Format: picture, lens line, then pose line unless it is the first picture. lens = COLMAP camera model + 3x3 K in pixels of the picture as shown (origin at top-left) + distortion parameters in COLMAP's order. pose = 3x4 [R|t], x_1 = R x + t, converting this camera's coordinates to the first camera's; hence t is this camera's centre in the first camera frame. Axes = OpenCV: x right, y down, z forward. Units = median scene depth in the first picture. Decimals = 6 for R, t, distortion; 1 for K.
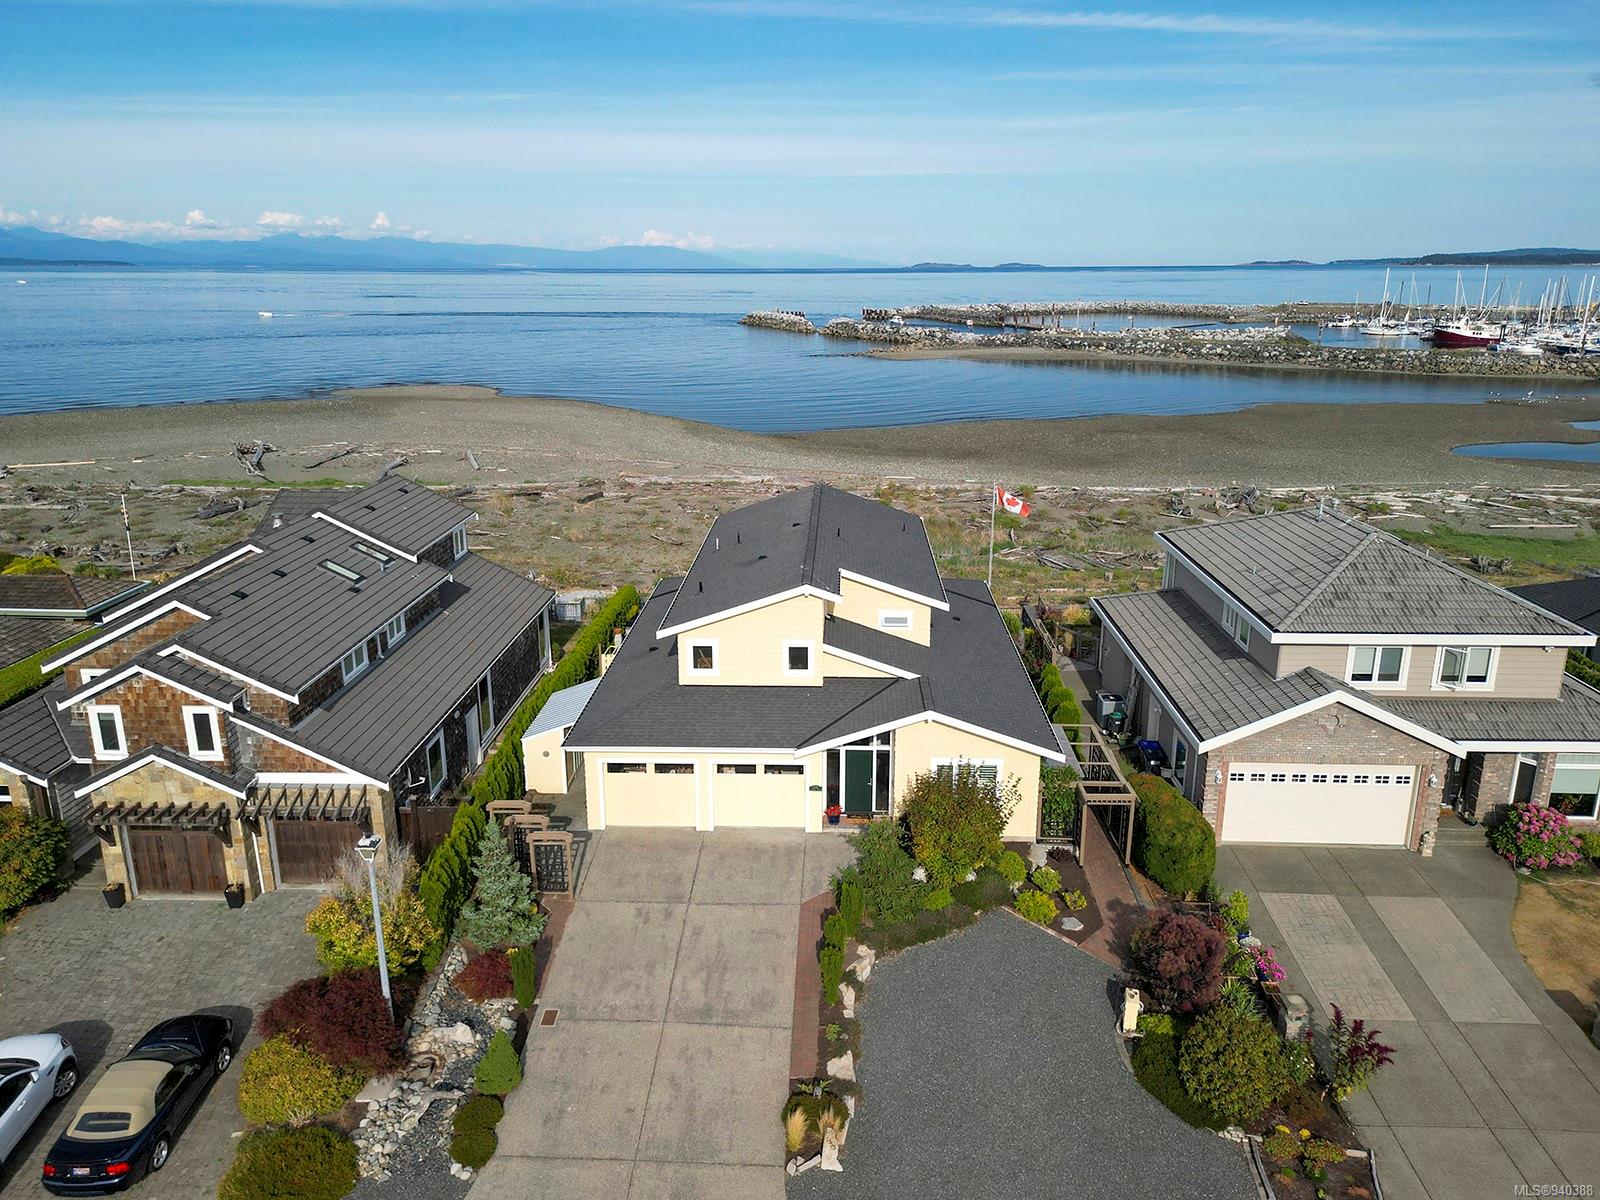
lens RADIAL K [[1142.8, 0, 800.0], [0, 1142.8, 600.0], [0, 0, 1]] dist [0.066100, -0.056036]
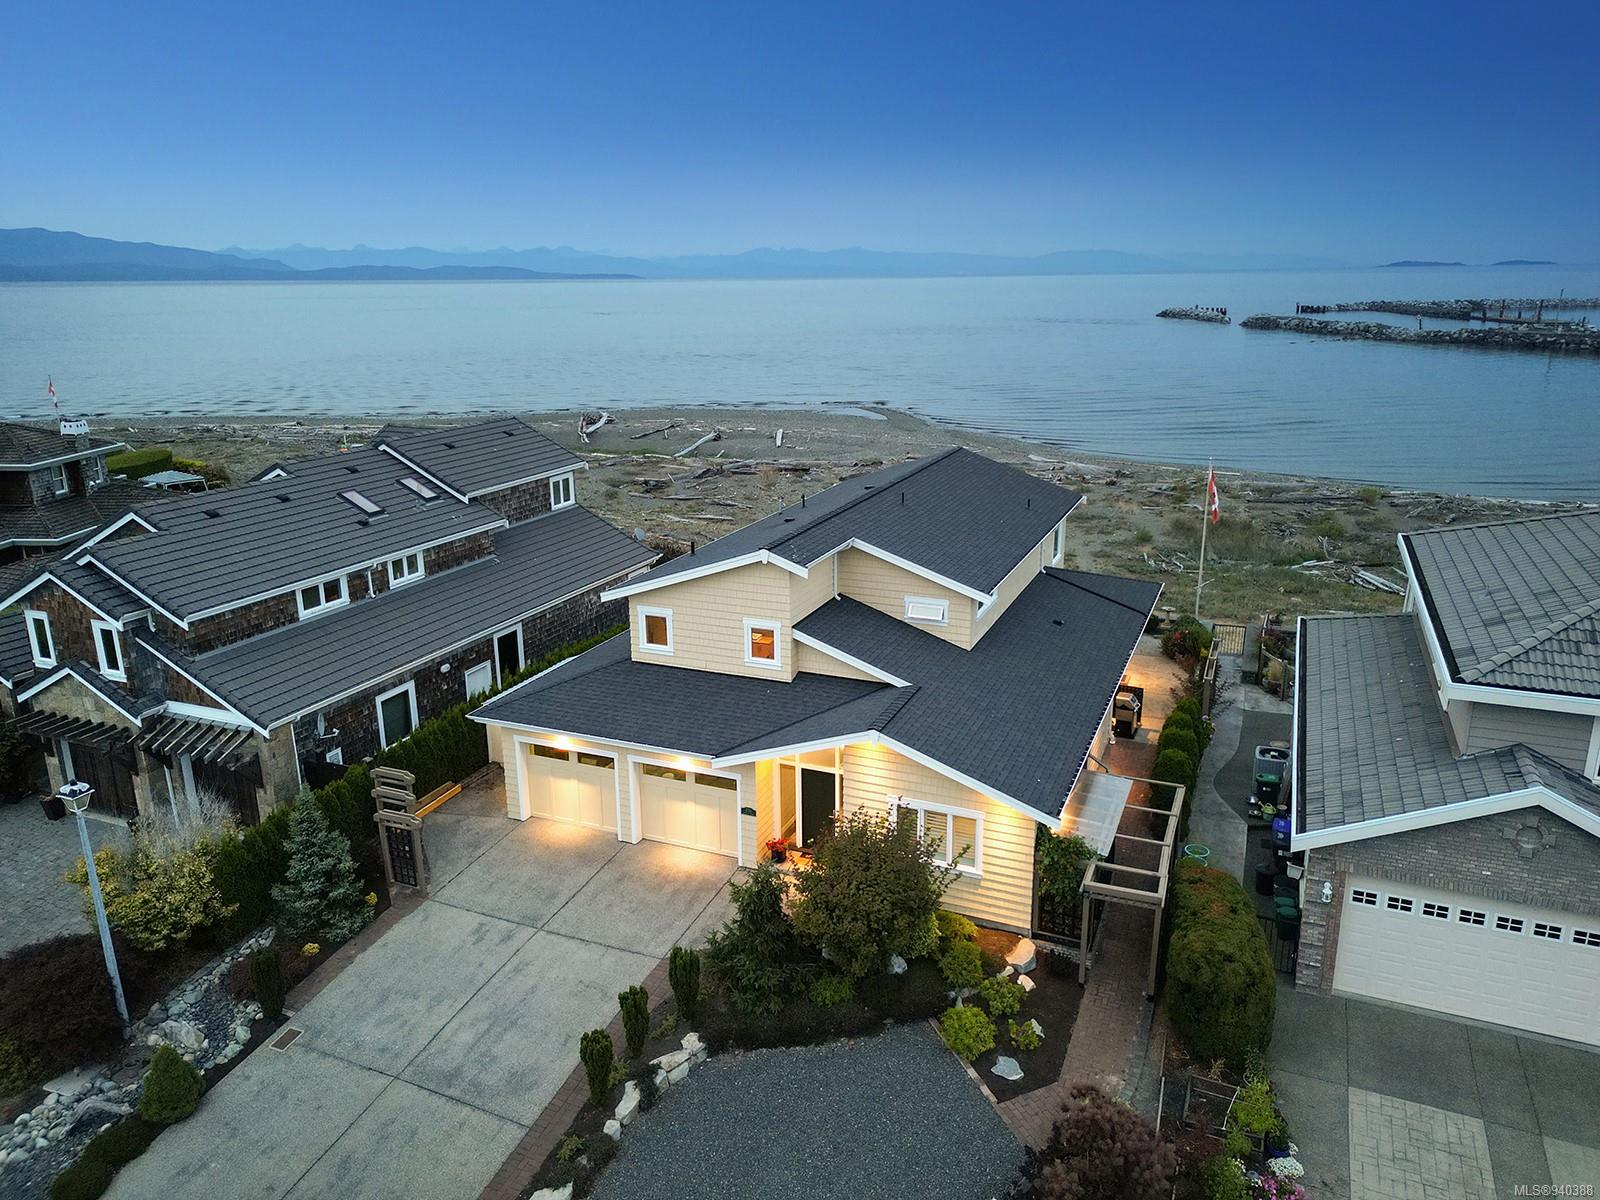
lens RADIAL K [[1117.5, 0, 800.0], [0, 1117.5, 600.0], [0, 0, 1]] dist [0.067447, -0.066482]
pose [[0.932832, 0.091990, -0.348371, 0.305257], [-0.091659, 0.995637, 0.017470, 0.005684], [0.348458, 0.015635, 0.937194, 0.306892]]
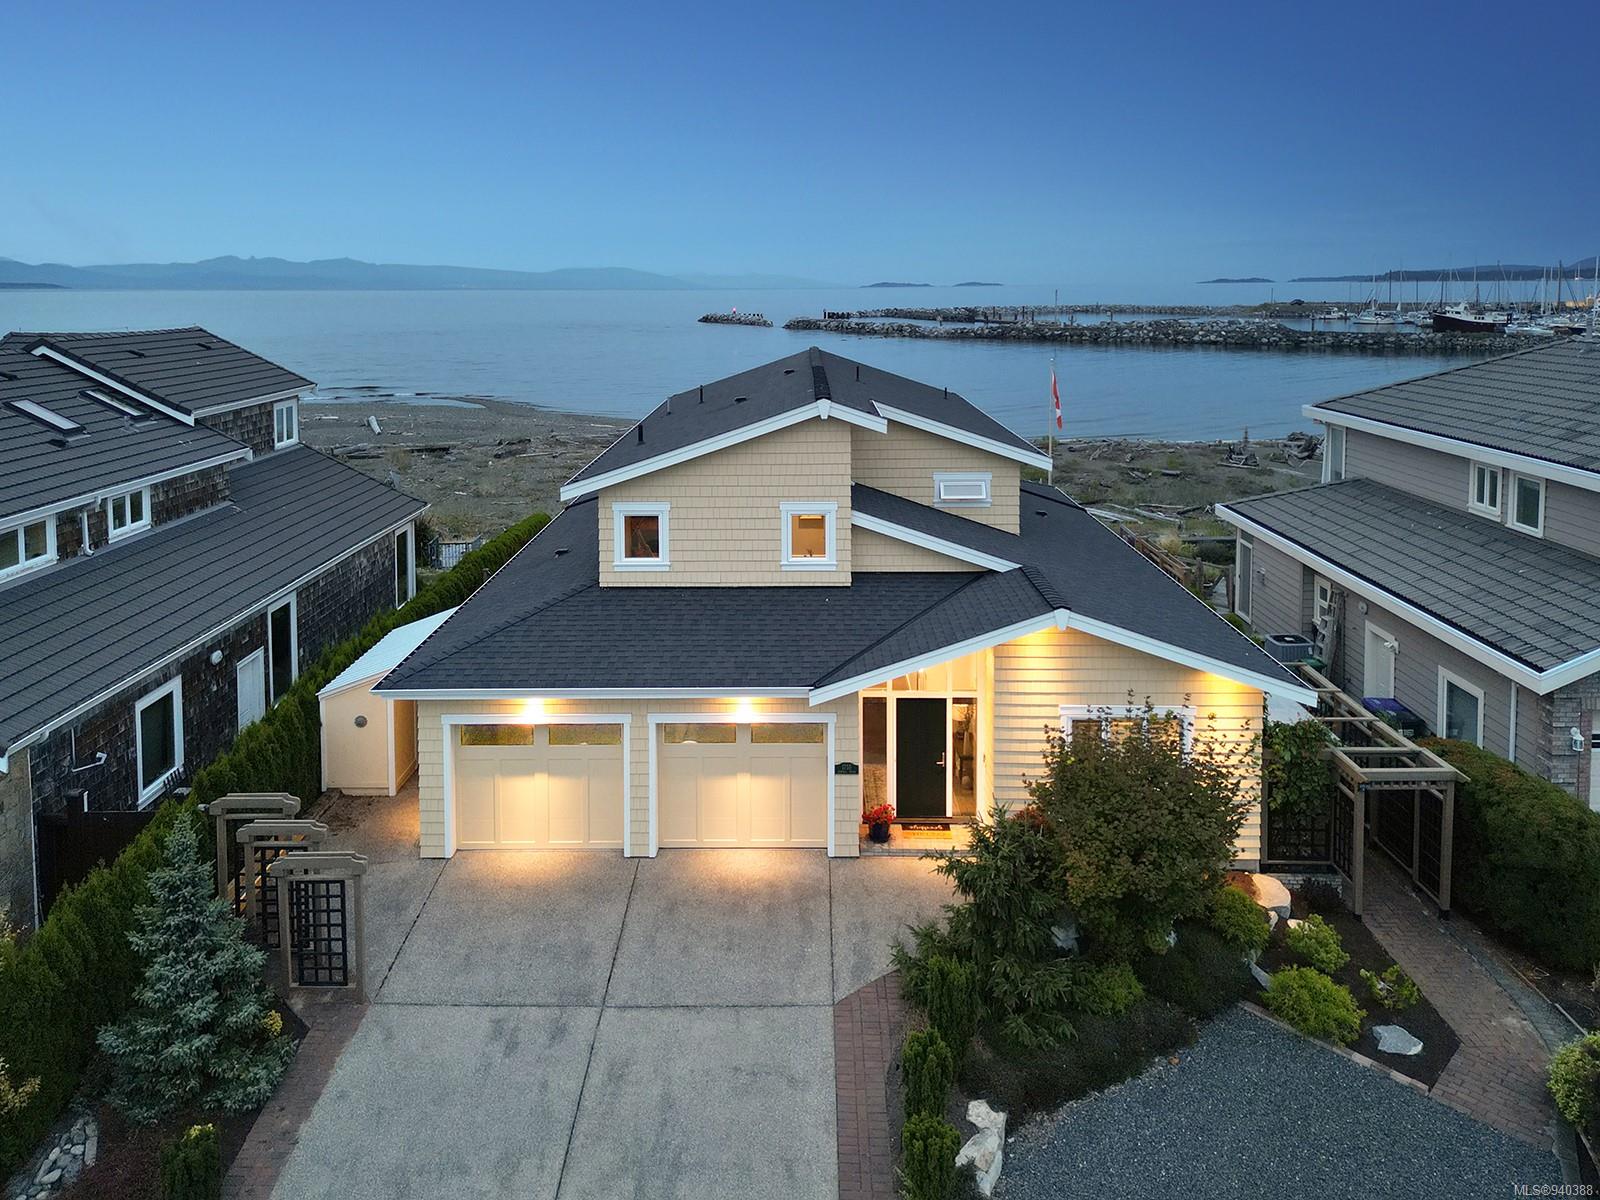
lens RADIAL K [[1219.0, 0, 791.8], [0, 1219.0, 376.4], [0, 0, 1]] dist [0.033235, -0.011827]
pose [[0.999567, -0.003150, 0.029244, -0.029506], [0.009143, 0.978268, -0.207143, 0.105718], [-0.027956, 0.207321, 0.977874, 0.410095]]
